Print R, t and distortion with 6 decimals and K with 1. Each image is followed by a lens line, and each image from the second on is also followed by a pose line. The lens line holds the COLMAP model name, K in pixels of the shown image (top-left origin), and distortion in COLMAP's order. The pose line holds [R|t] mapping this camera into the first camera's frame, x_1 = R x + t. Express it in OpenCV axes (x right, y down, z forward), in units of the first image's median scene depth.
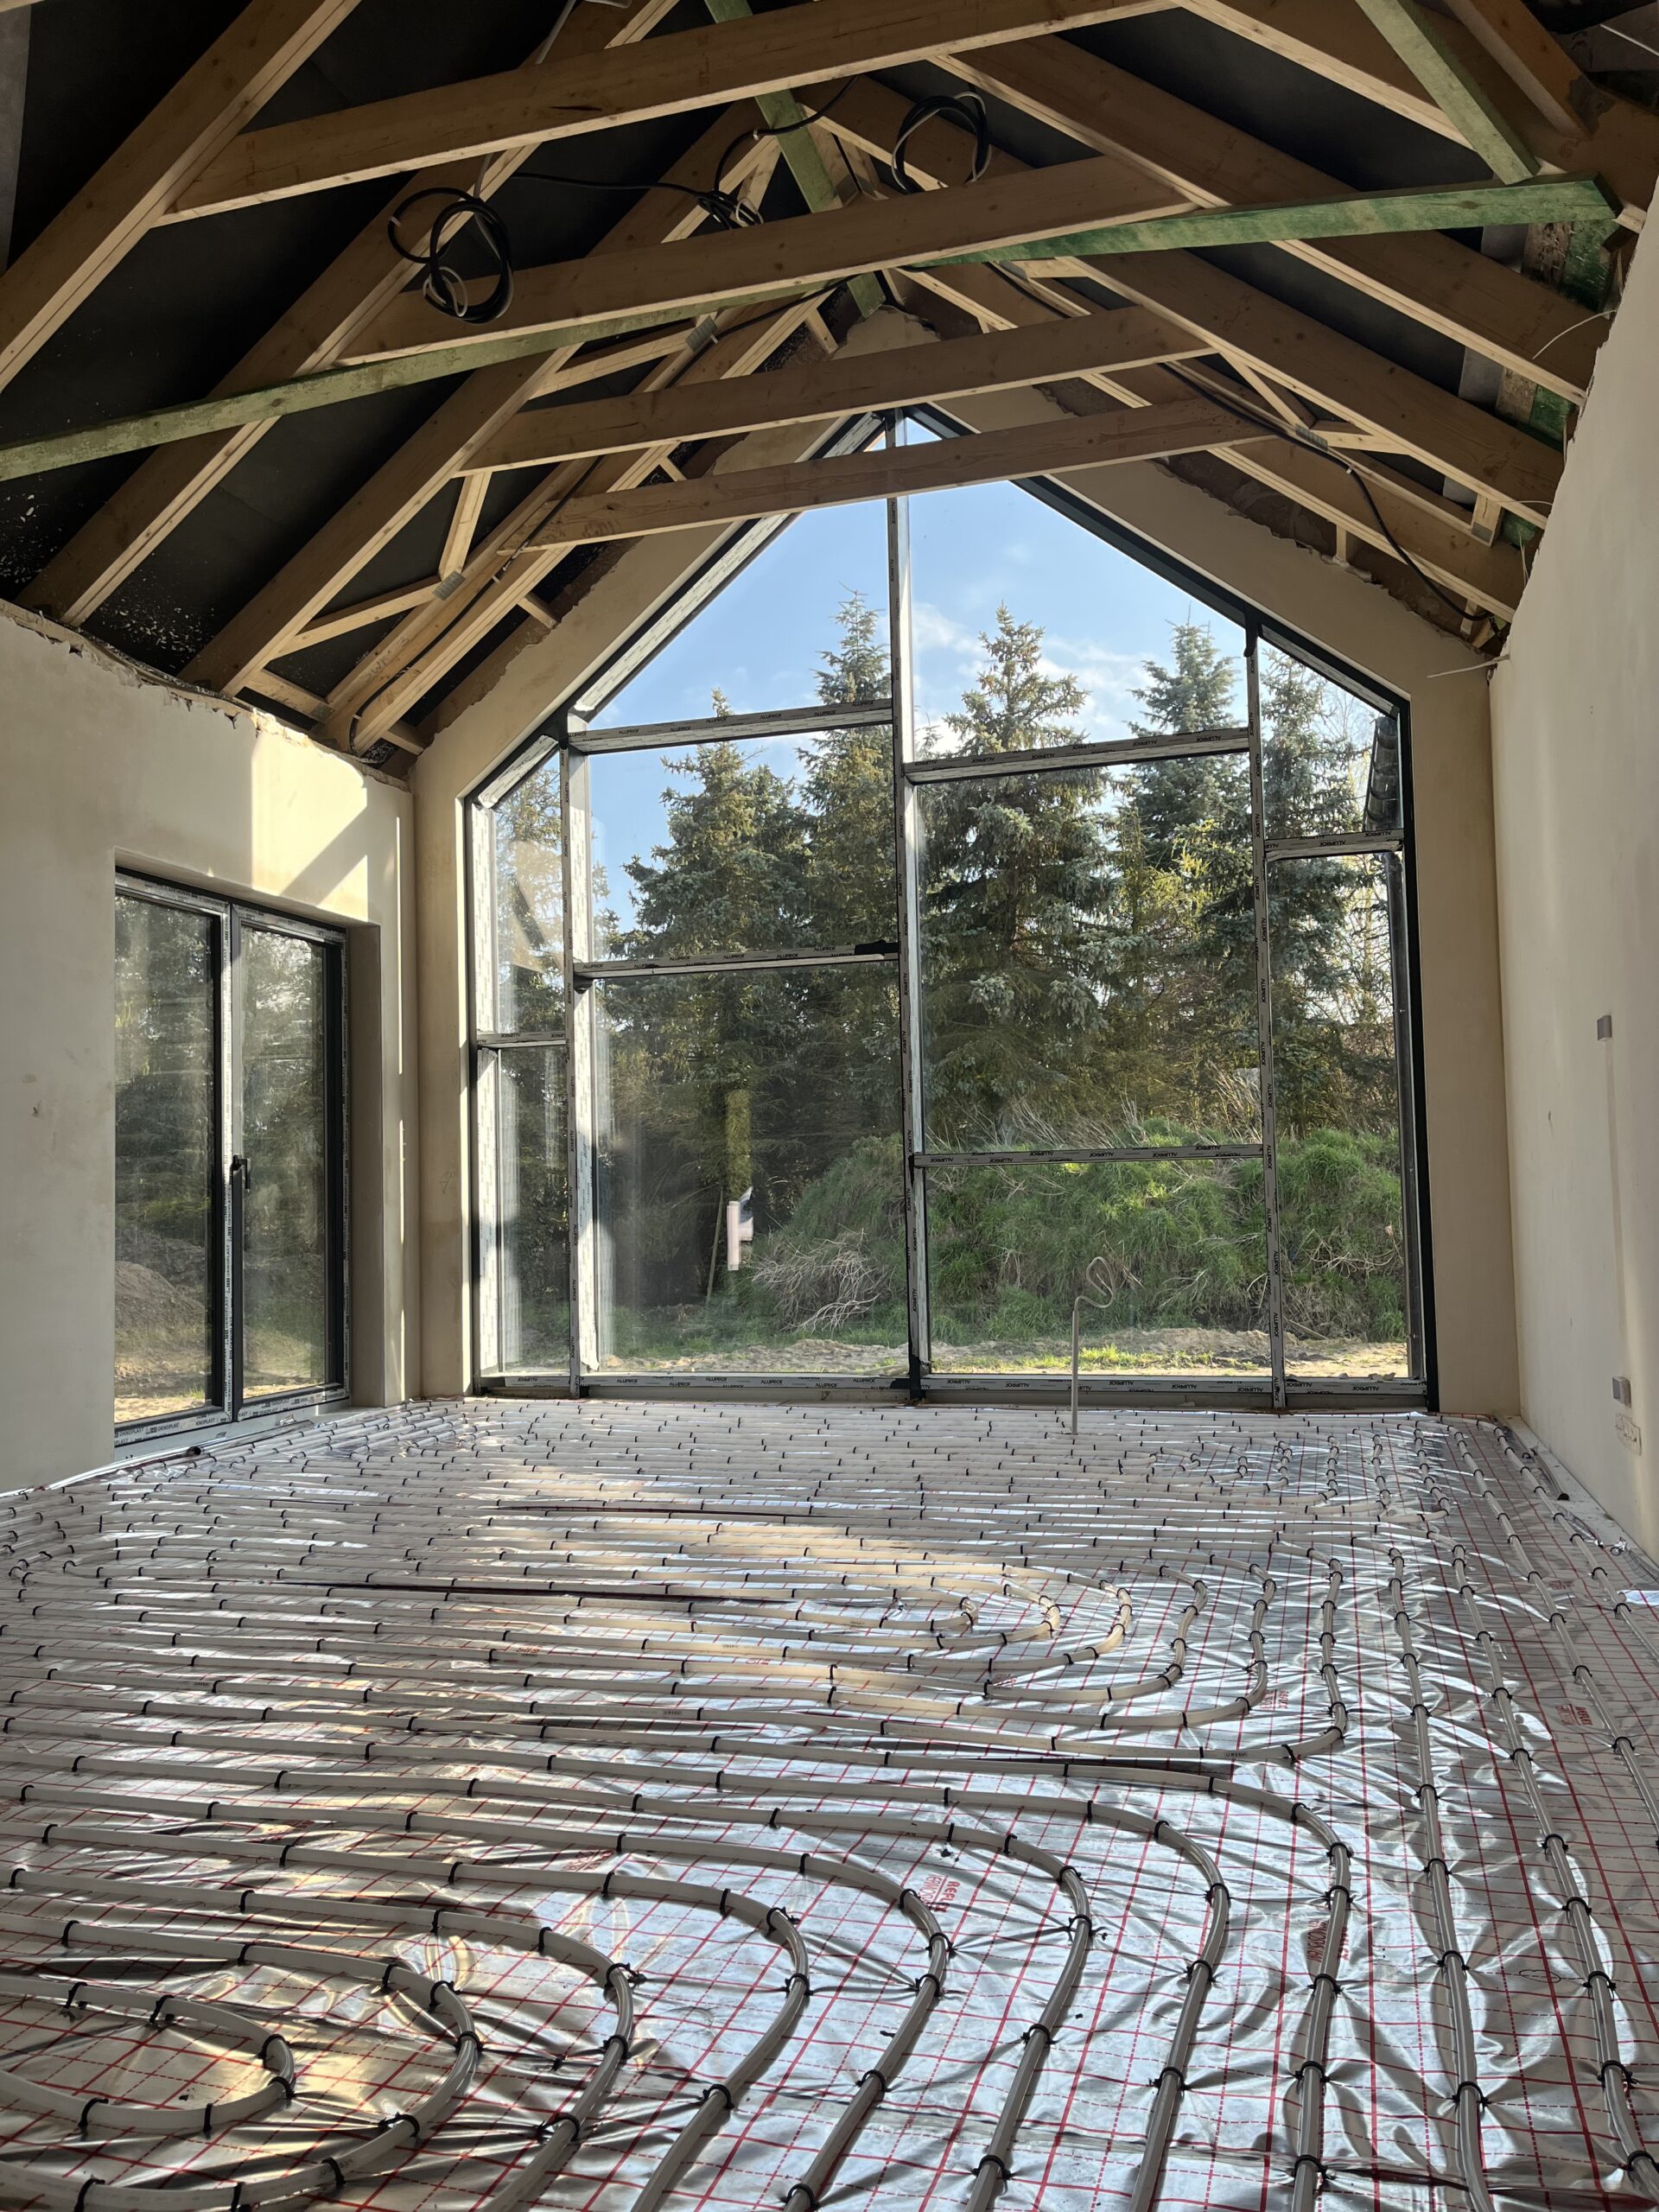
lens RADIAL K [[1663.6, 0, 840.4], [0, 1663.6, 1132.7], [0, 0, 1]] dist [0.057850, -0.077489]
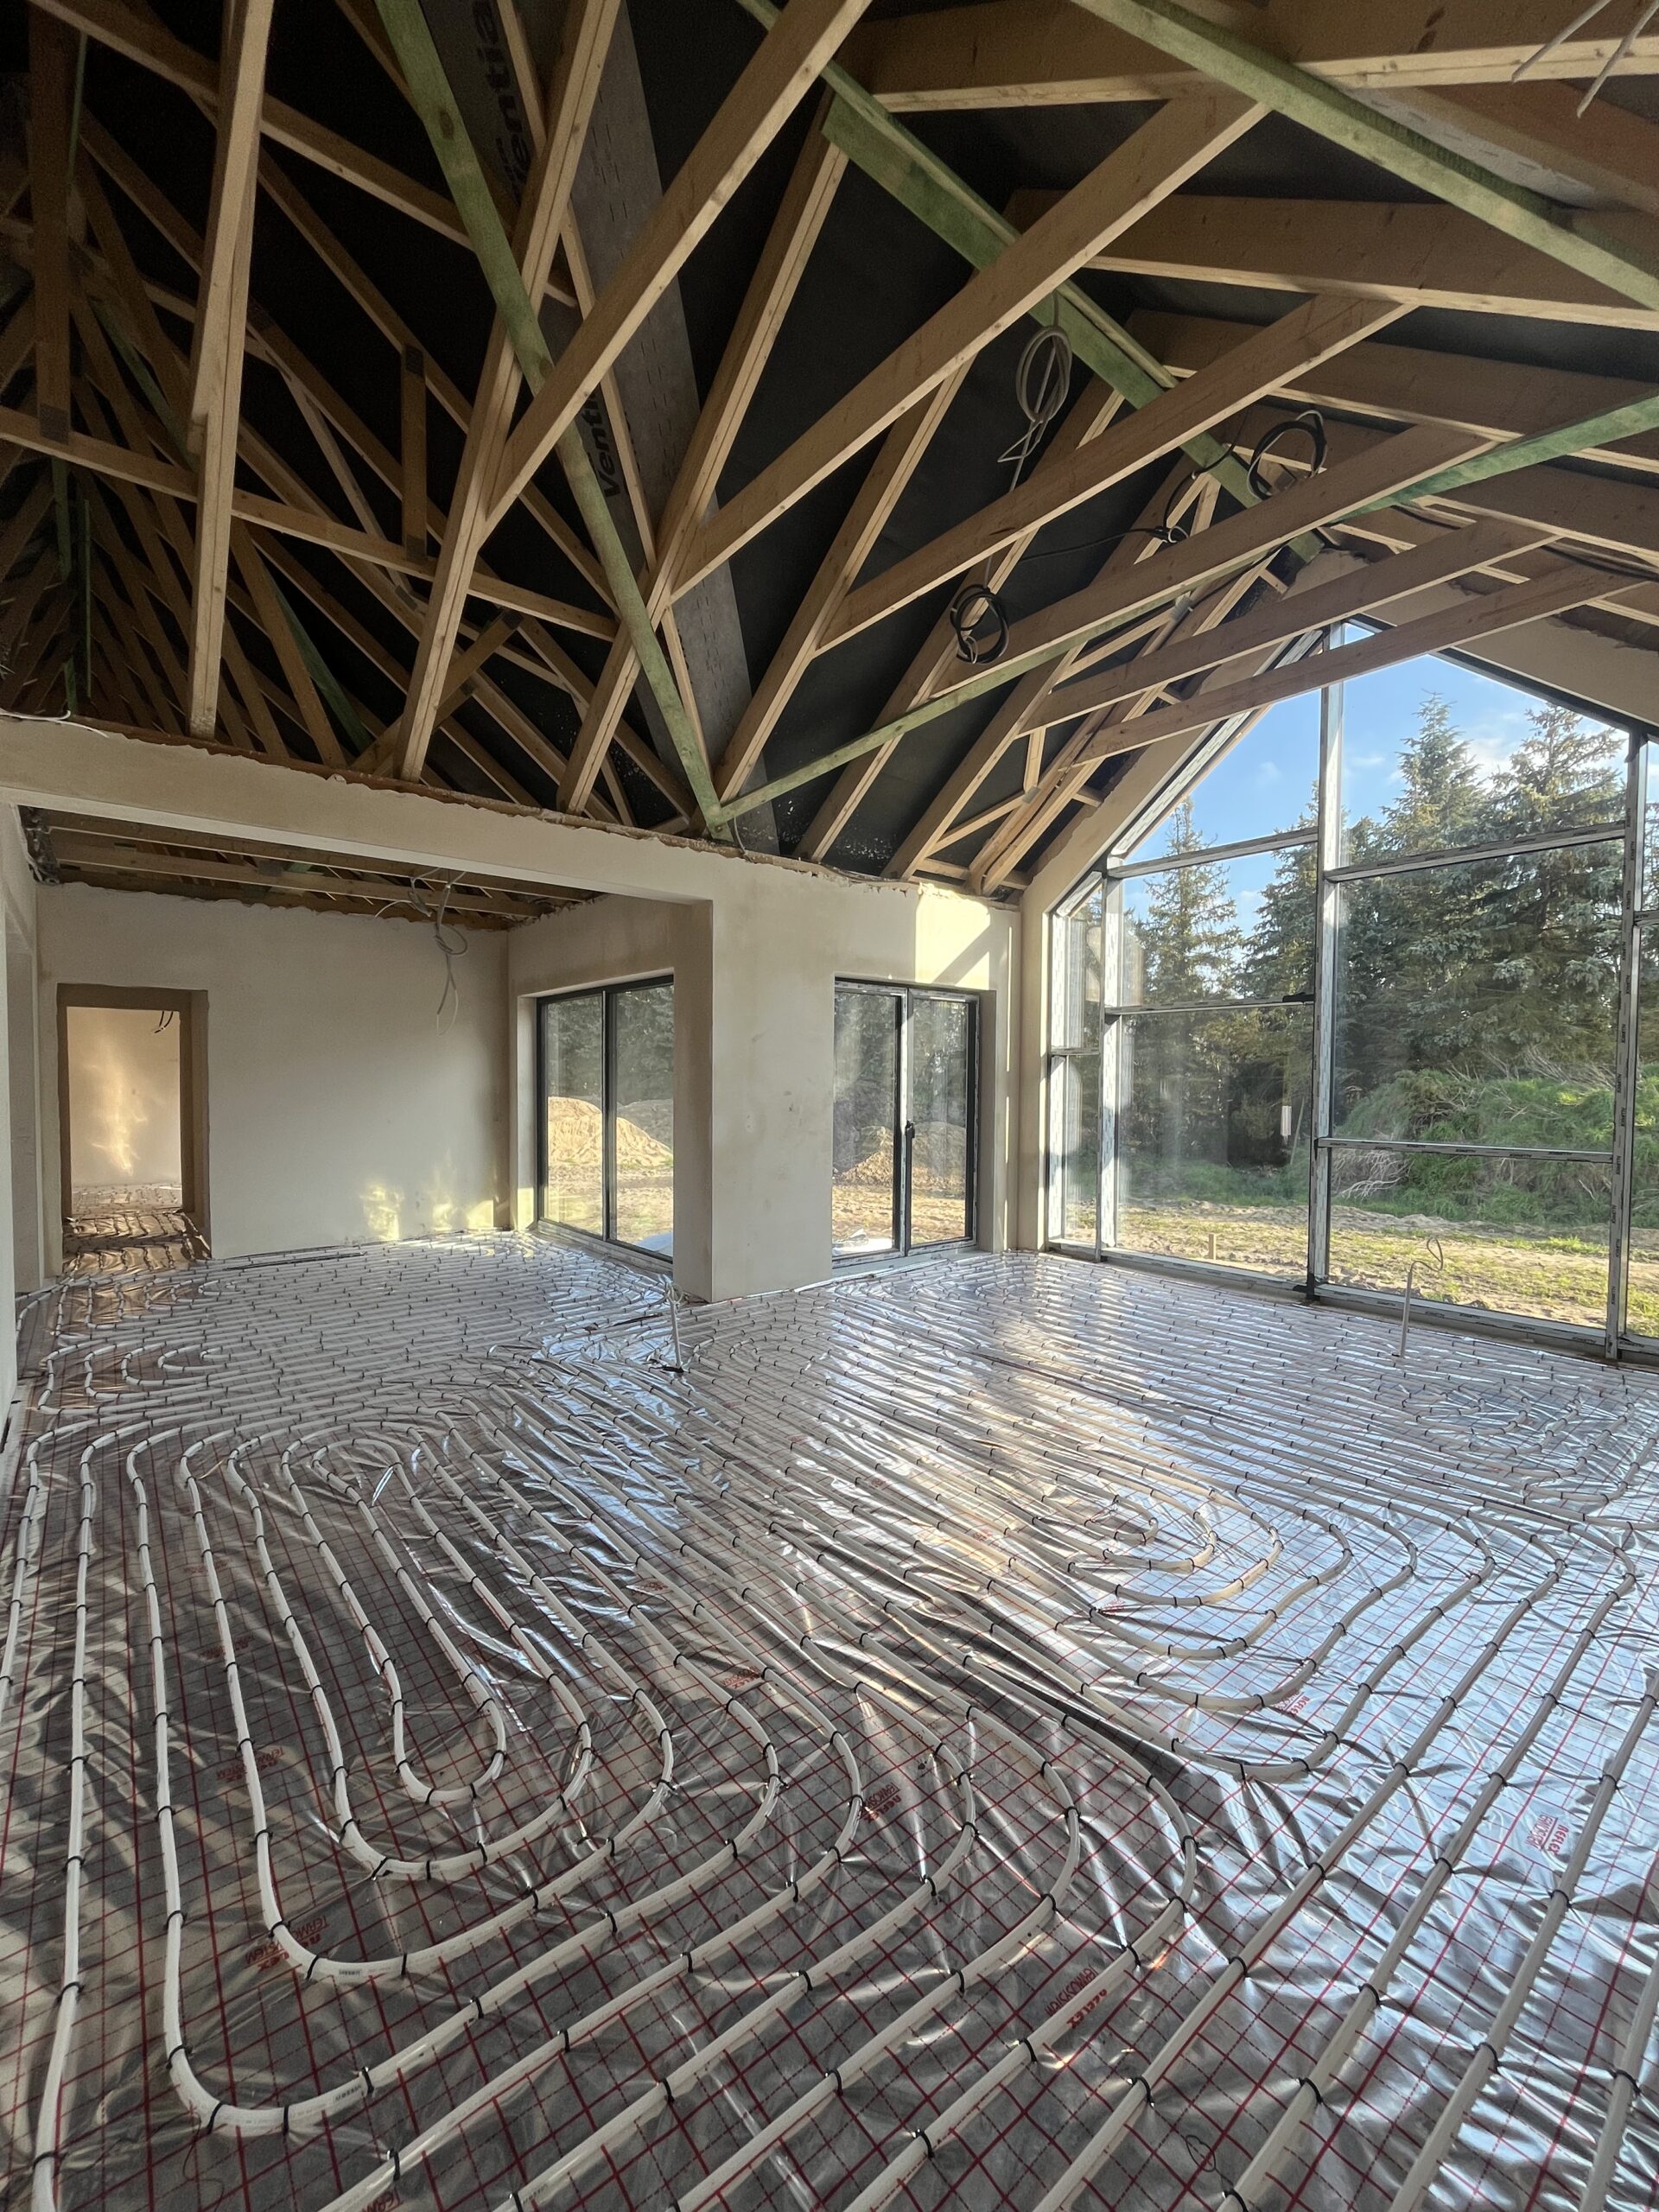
lens RADIAL K [[895.4, 0, 830.5], [0, 895.4, 1115.7], [0, 0, 1]] dist [-0.006425, 0.000046]
pose [[0.823650, 0.050664, -0.564831, 0.143520], [-0.001852, 0.996236, 0.086660, -0.080118], [0.567095, -0.070332, 0.820644, 0.105892]]
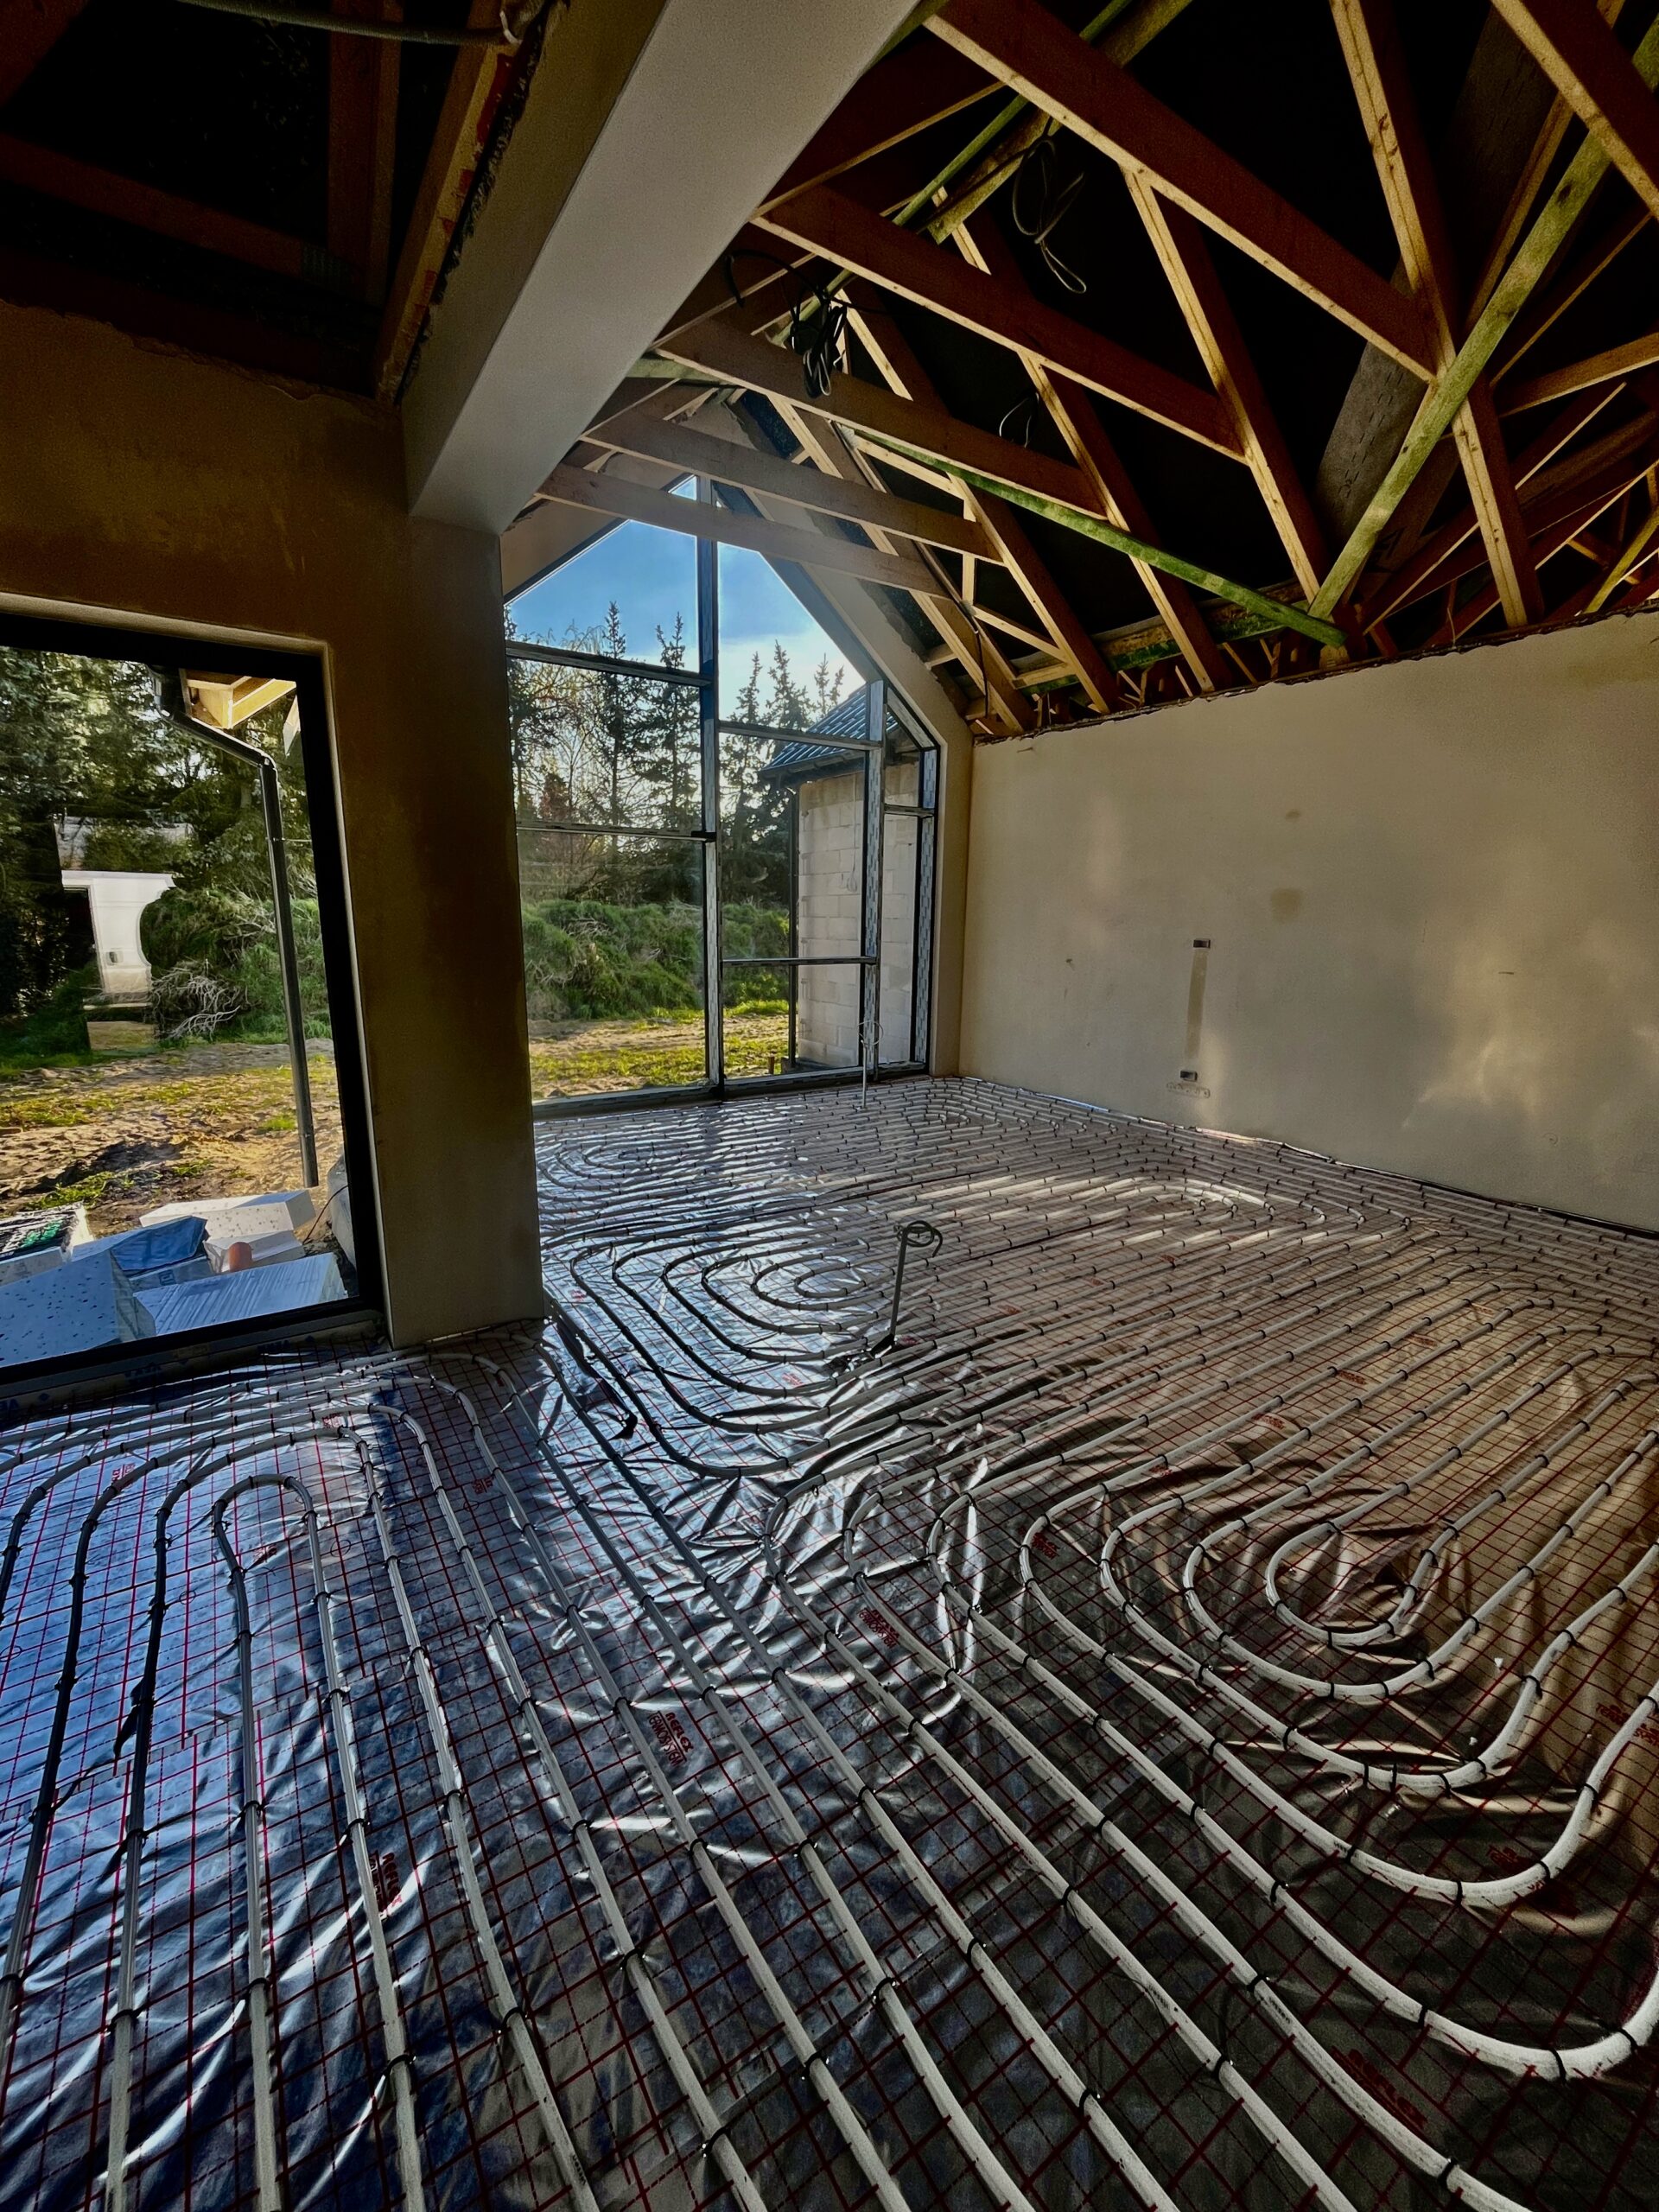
lens RADIAL K [[895.4, 0, 829.8], [0, 895.4, 1111.2], [0, 0, 1]] dist [-0.006425, 0.000046]
pose [[0.643624, -0.134959, 0.753349, -0.652213], [-0.061251, 0.972089, 0.226475, -0.056578], [-0.762887, -0.191907, 0.617394, 0.322526]]
